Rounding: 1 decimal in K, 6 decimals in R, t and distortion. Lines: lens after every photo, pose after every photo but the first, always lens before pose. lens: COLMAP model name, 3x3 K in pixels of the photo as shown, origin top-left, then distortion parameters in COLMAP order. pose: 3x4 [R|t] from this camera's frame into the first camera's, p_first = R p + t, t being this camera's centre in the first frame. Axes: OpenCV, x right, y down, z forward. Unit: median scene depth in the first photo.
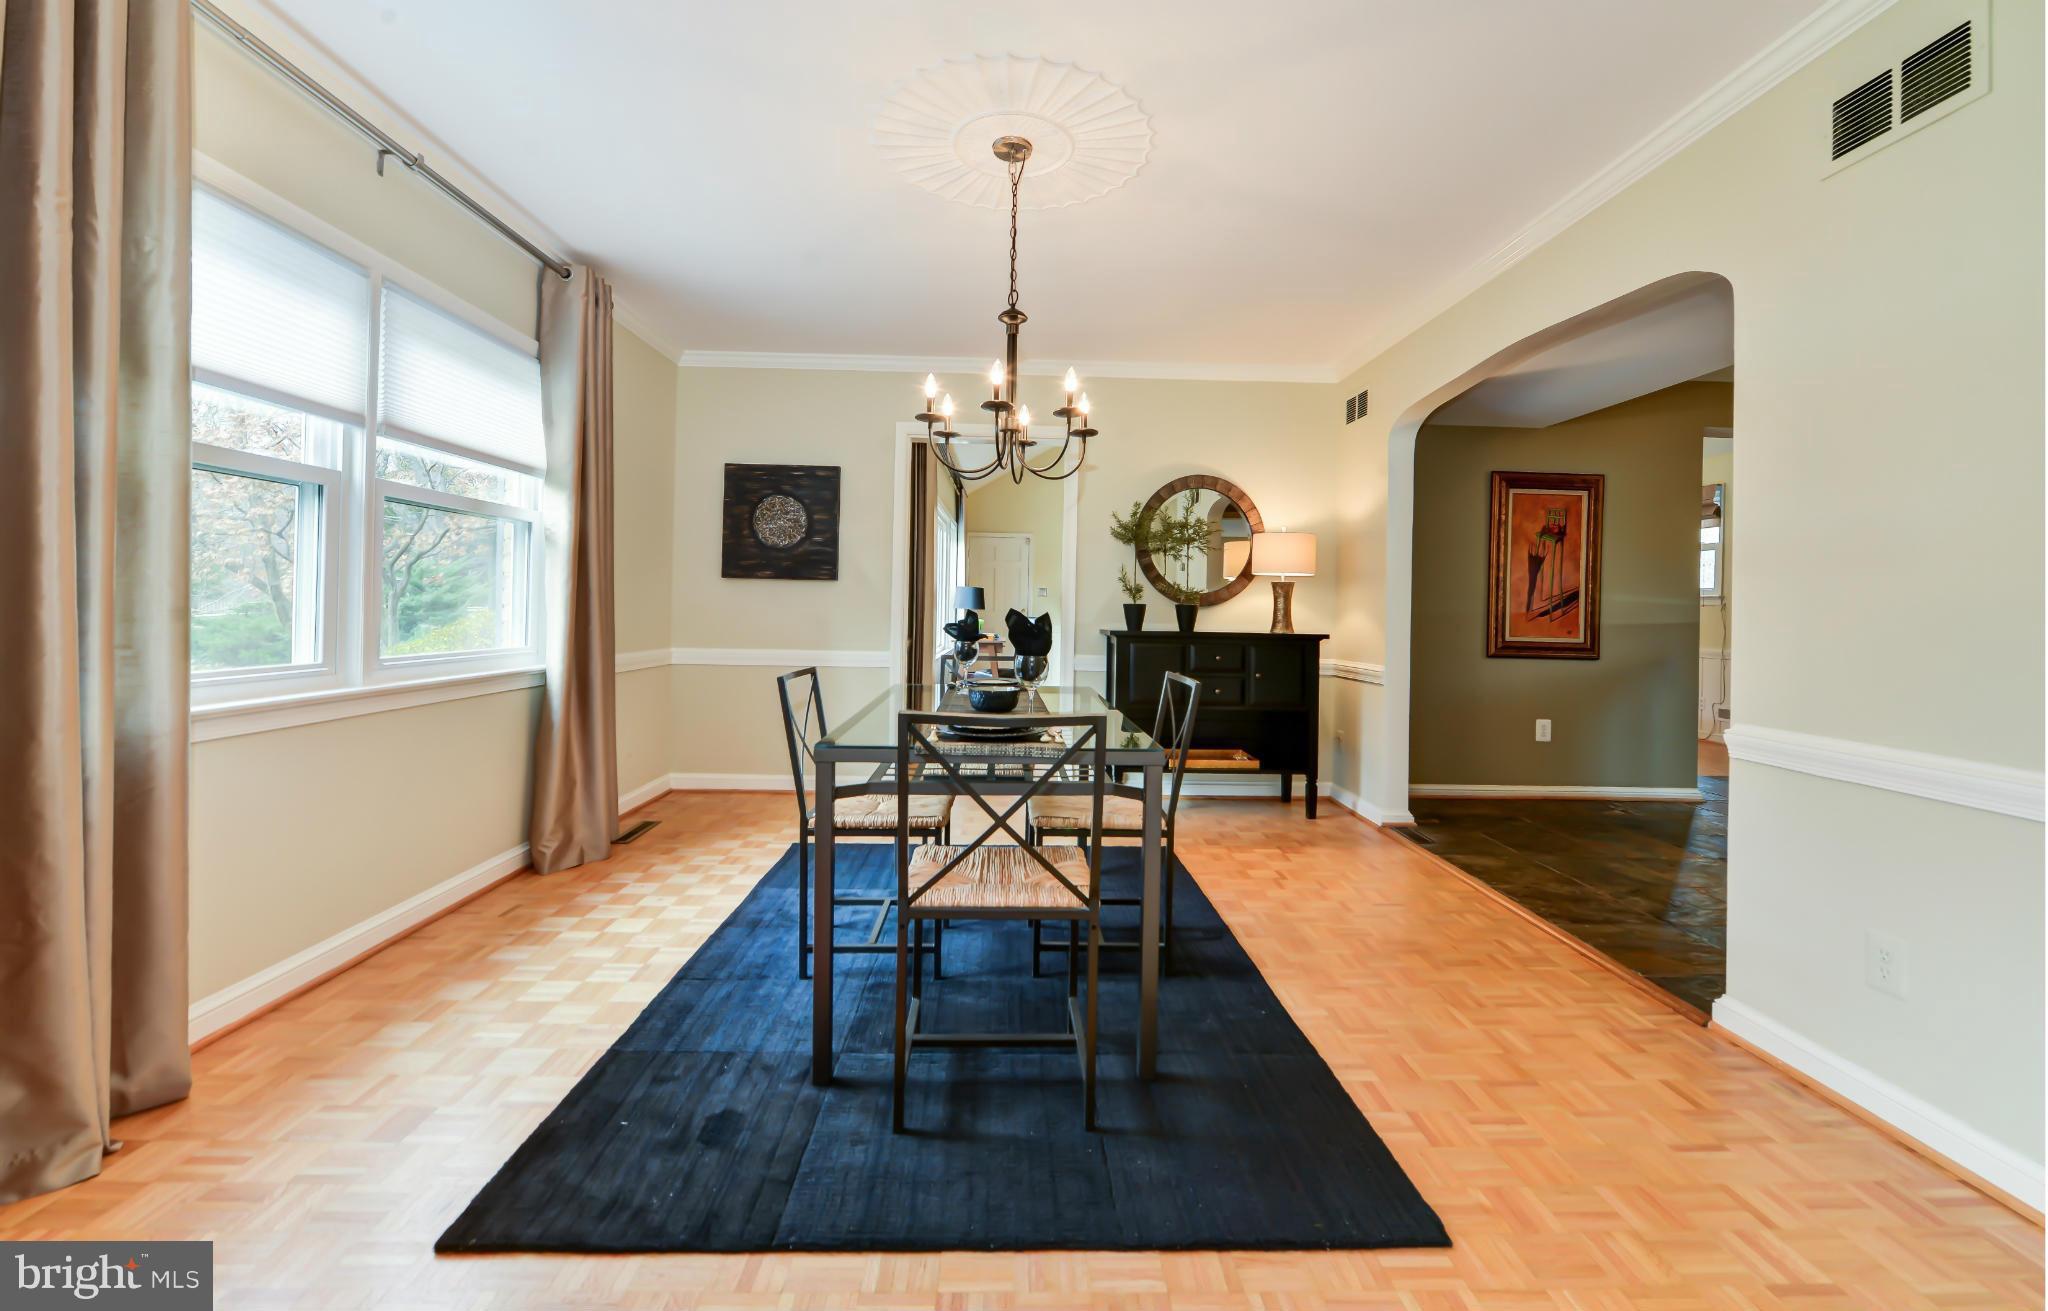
lens RADIAL K [[849.6, 0, 1042.0], [0, 849.6, 612.6], [0, 0, 1]] dist [-0.008613, -0.000322]
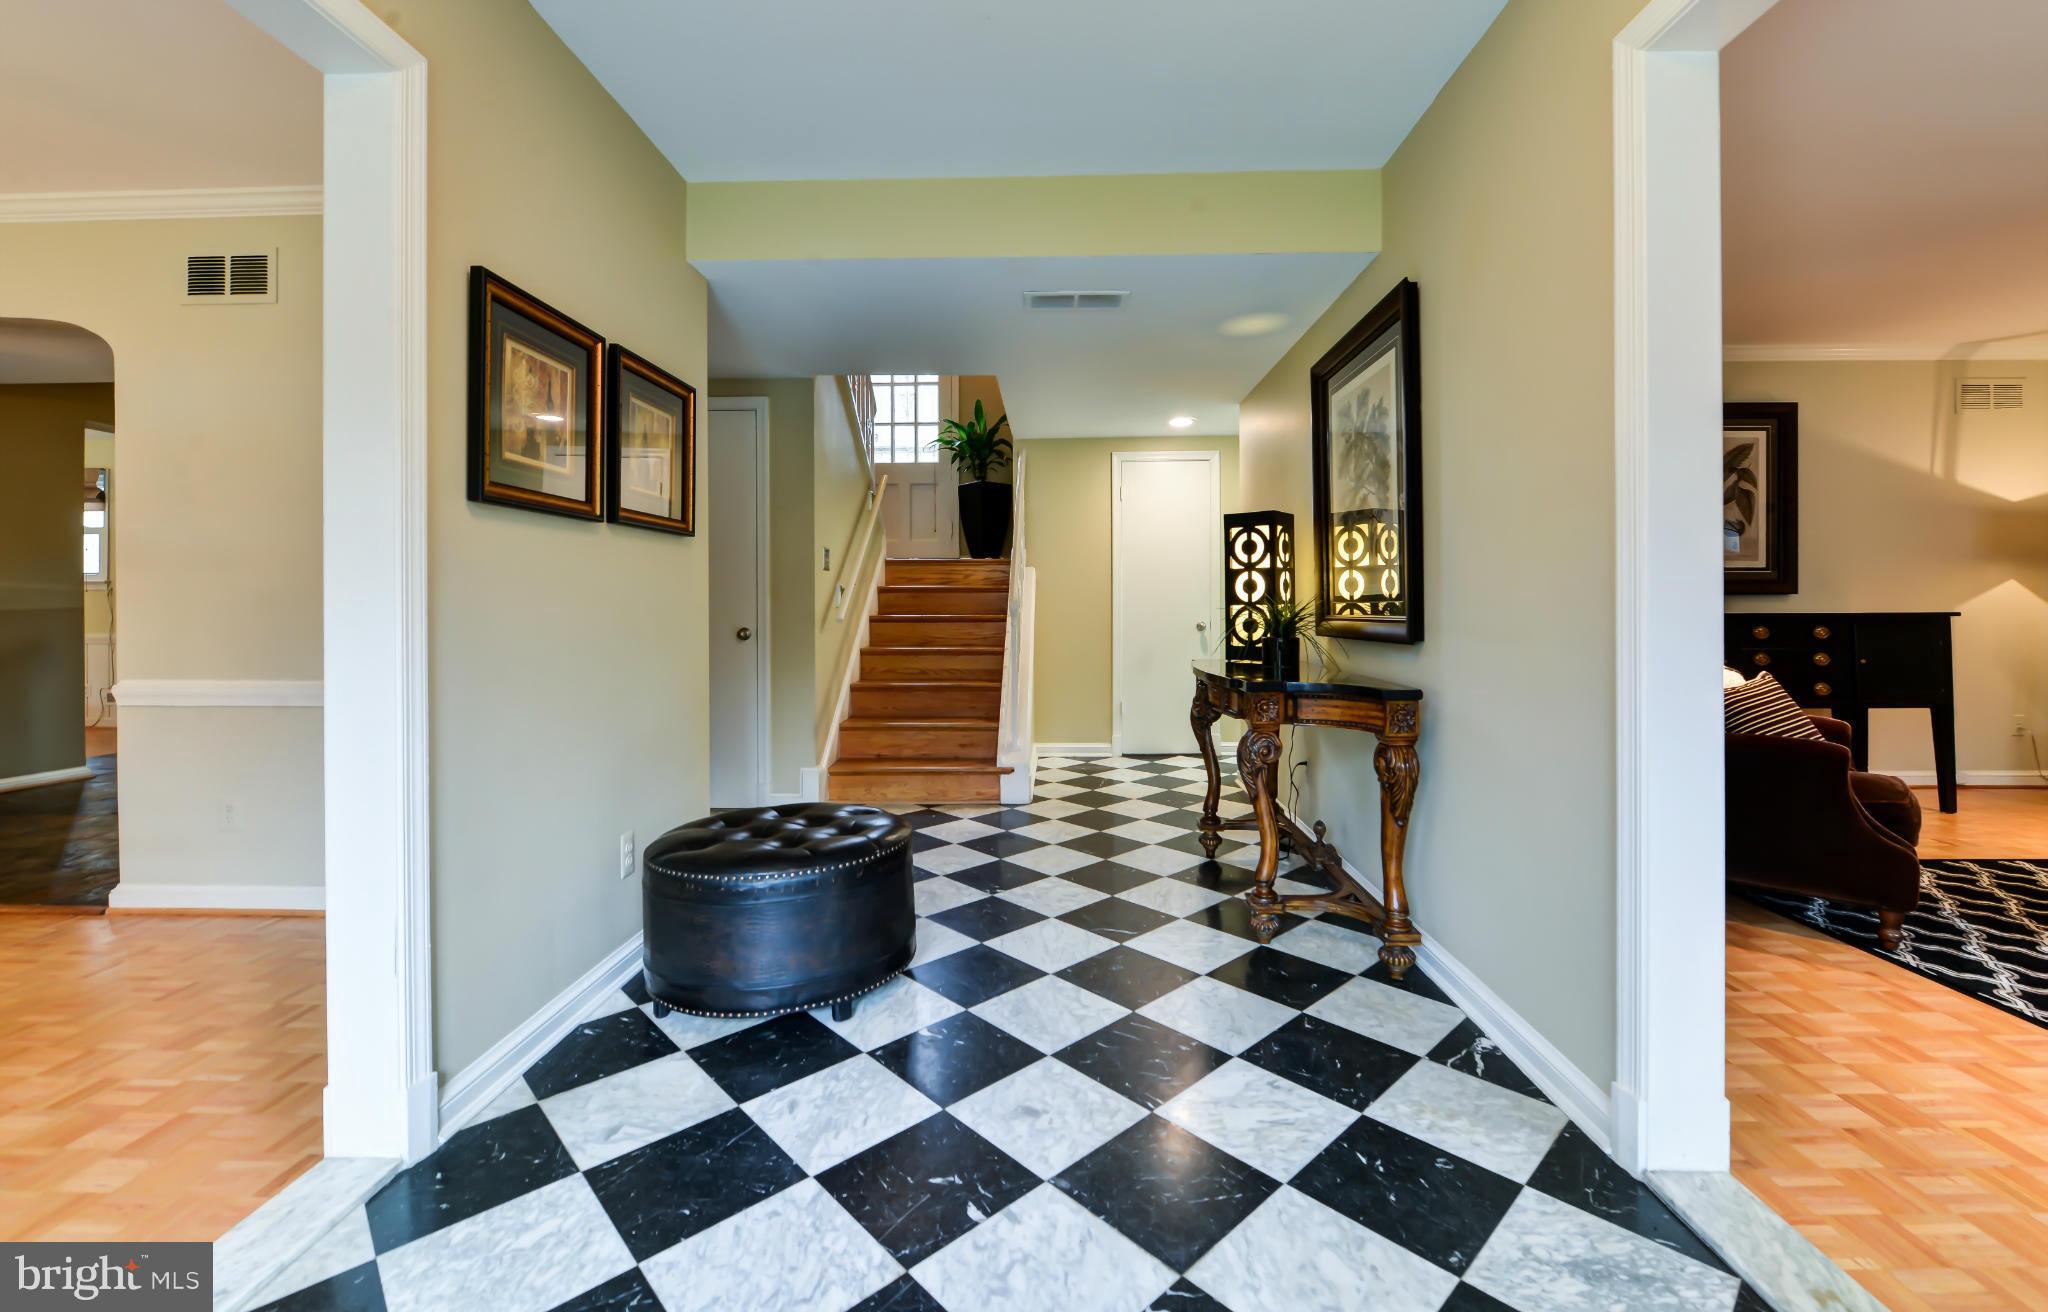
lens RADIAL K [[849.6, 0, 1020.4], [0, 849.6, 601.1], [0, 0, 1]] dist [-0.008613, -0.000322]
pose [[0.067569, -0.014558, 0.997608, -0.193506], [0.008087, 0.999869, 0.014043, -0.000537], [-0.997682, 0.007119, 0.067678, -0.241835]]
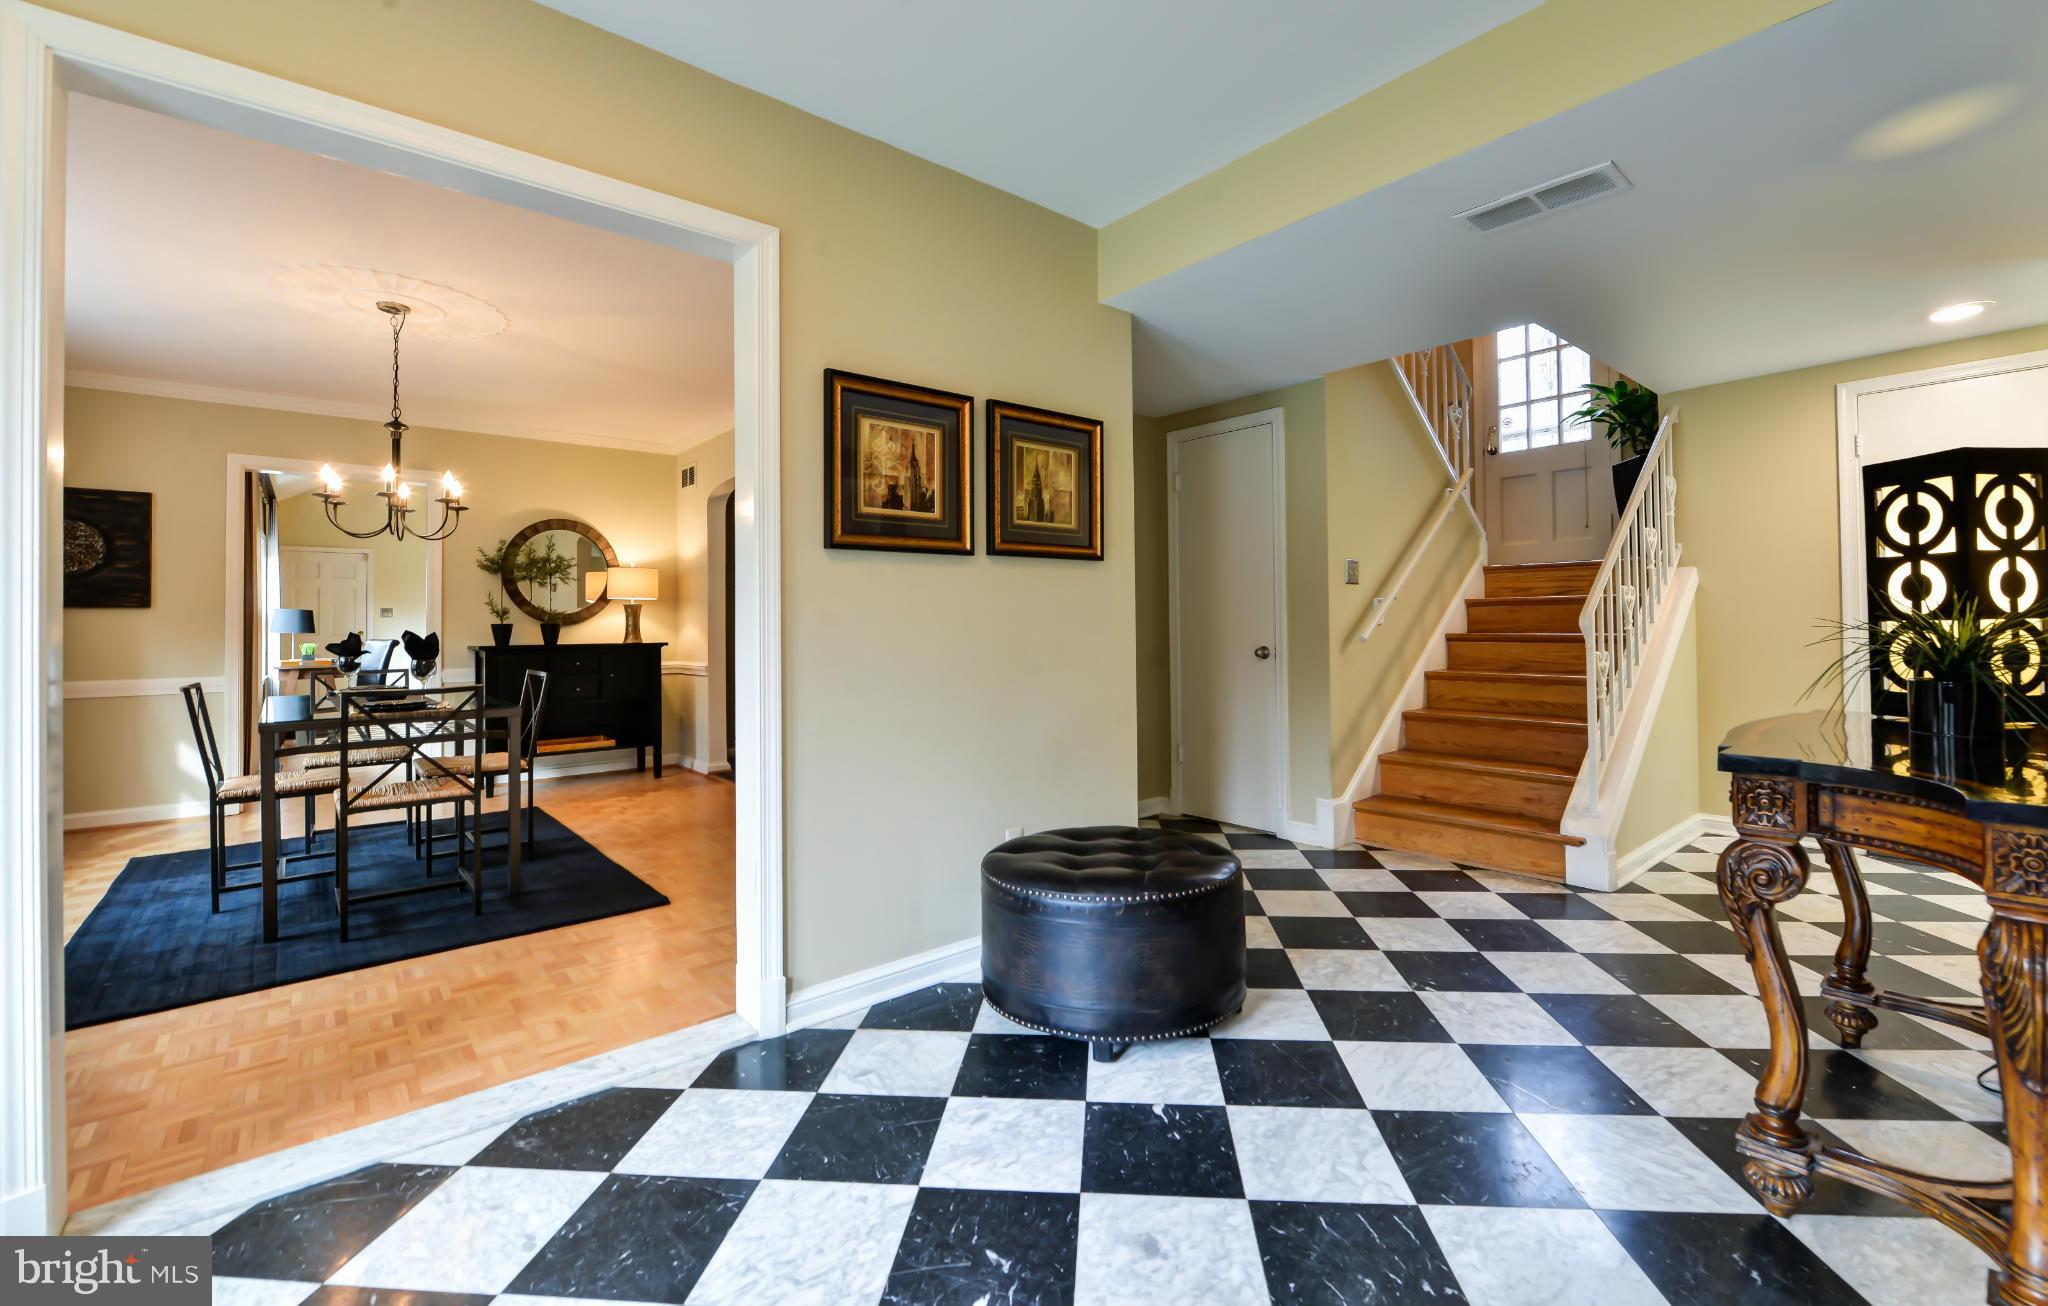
lens RADIAL K [[849.6, 0, 1045.0], [0, 849.6, 609.0], [0, 0, 1]] dist [-0.008613, -0.000322]
pose [[0.780027, -0.015690, 0.625550, -0.042912], [0.027494, 0.999580, -0.009213, 0.001072], [-0.625142, 0.024385, 0.780130, -0.437647]]
